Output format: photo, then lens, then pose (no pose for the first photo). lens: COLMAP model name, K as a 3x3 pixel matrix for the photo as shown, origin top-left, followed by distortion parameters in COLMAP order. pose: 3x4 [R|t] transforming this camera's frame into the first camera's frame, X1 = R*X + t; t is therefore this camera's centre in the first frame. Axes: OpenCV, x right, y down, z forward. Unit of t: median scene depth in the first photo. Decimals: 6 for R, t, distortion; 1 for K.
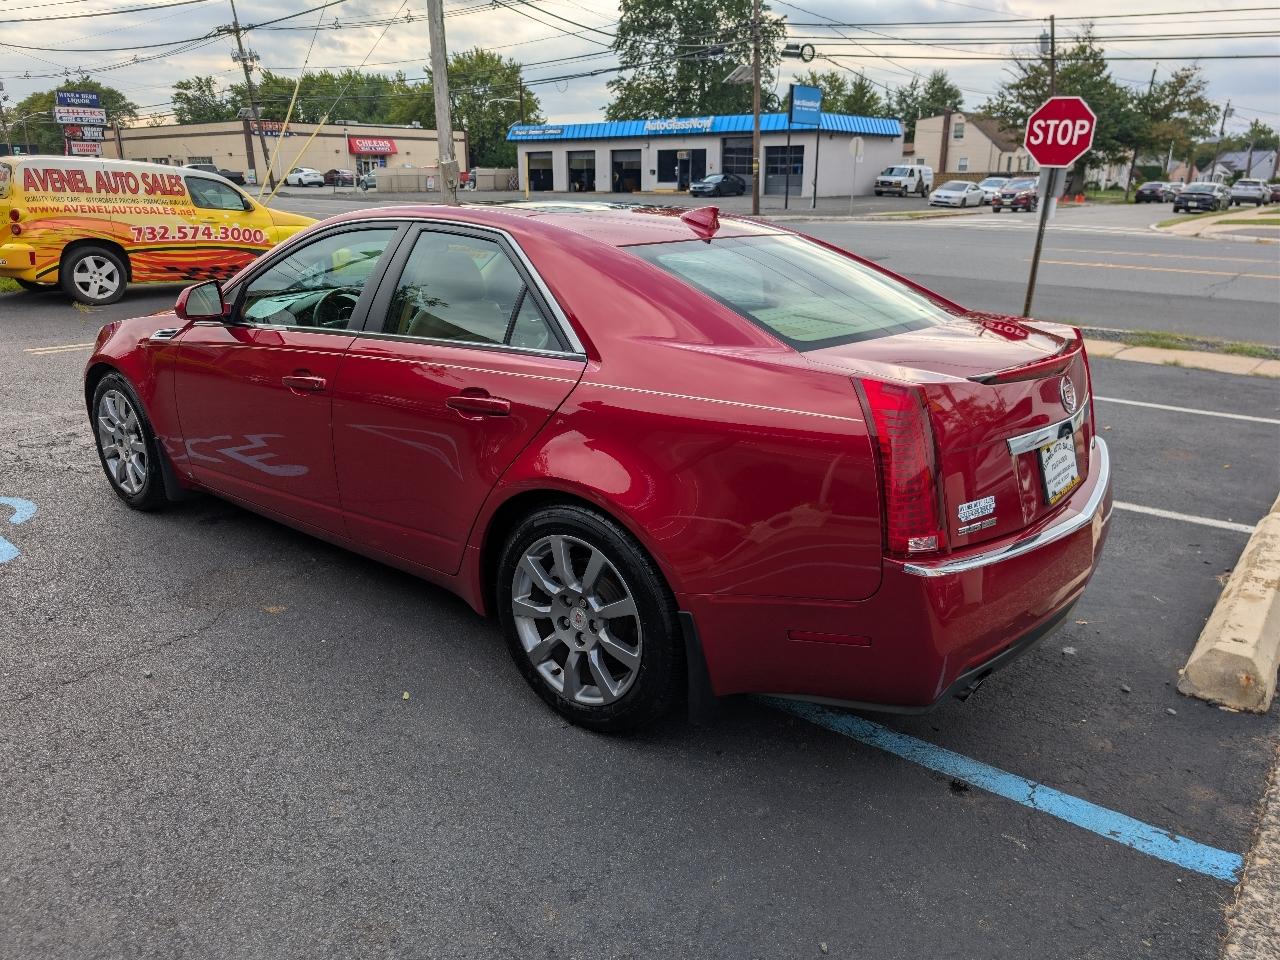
lens RADIAL K [[920.9, 0, 638.0], [0, 920.9, 484.3], [0, 0, 1]] dist [0.011543, -0.005437]
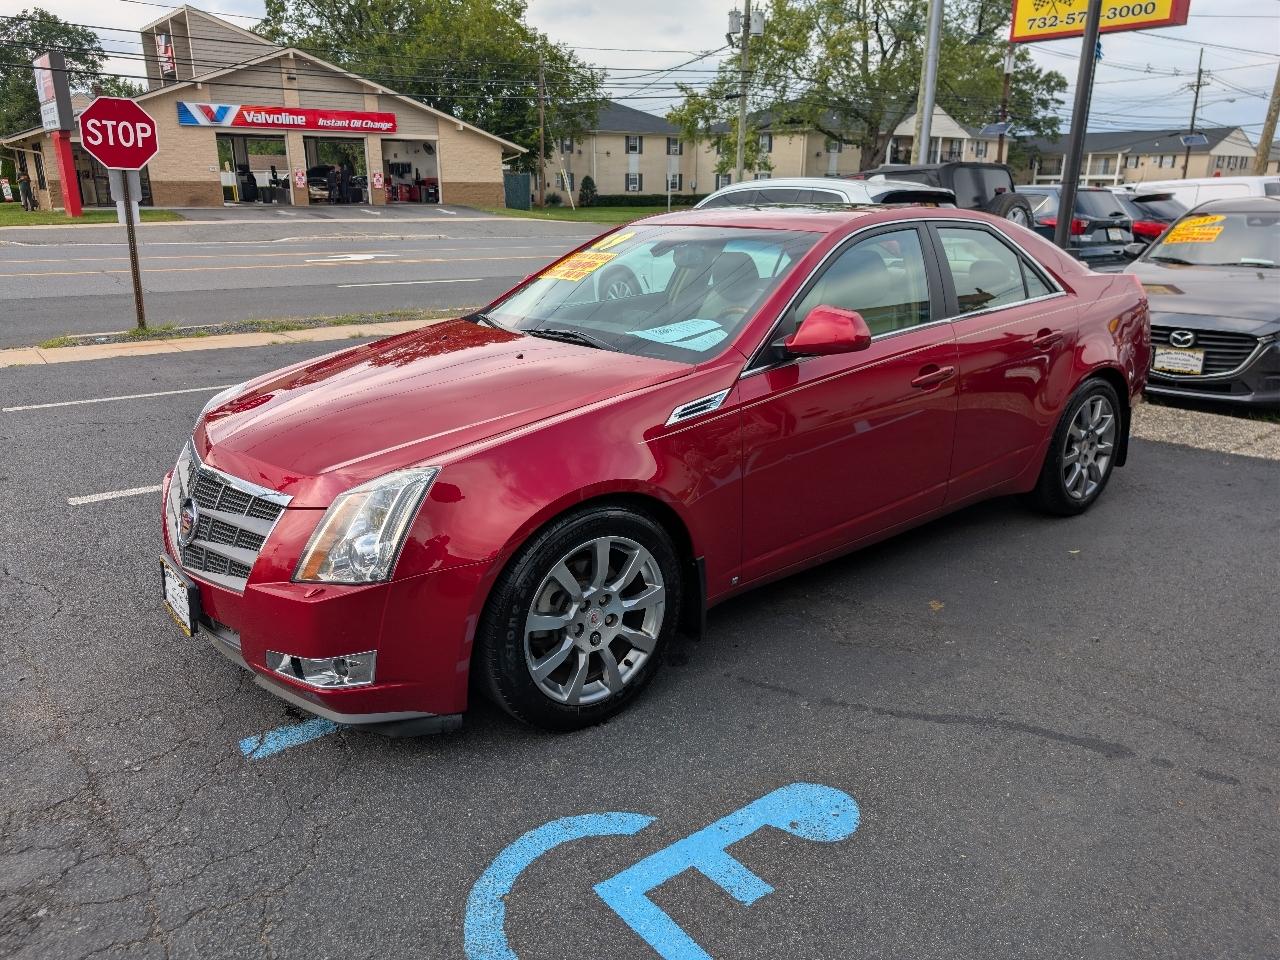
lens RADIAL K [[917.0, 0, 634.8], [0, 917.0, 477.5], [0, 0, 1]] dist [0.006528, -0.001166]
pose [[0.204145, -0.296975, 0.932808, -0.080538], [0.303510, 0.925122, 0.228105, -0.019315], [-0.930702, 0.236550, 0.278994, 0.058383]]
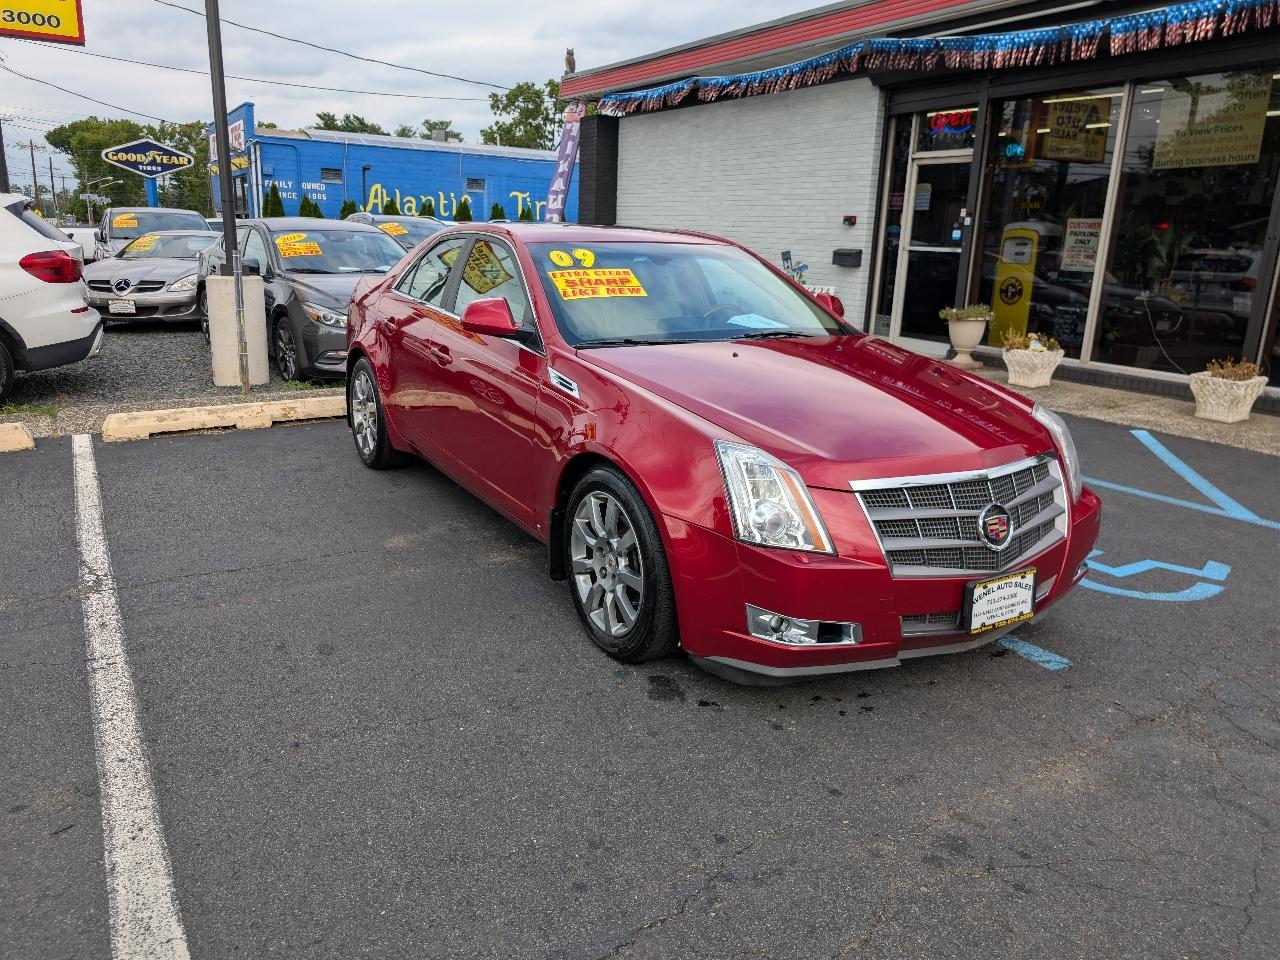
lens RADIAL K [[917.0, 0, 634.8], [0, 917.0, 477.5], [0, 0, 1]] dist [0.006528, -0.001166]
pose [[-0.938855, -0.120509, 0.322535, -0.040296], [0.072944, 0.845872, 0.528374, -0.042268], [-0.336497, 0.519594, -0.785361, 0.134970]]
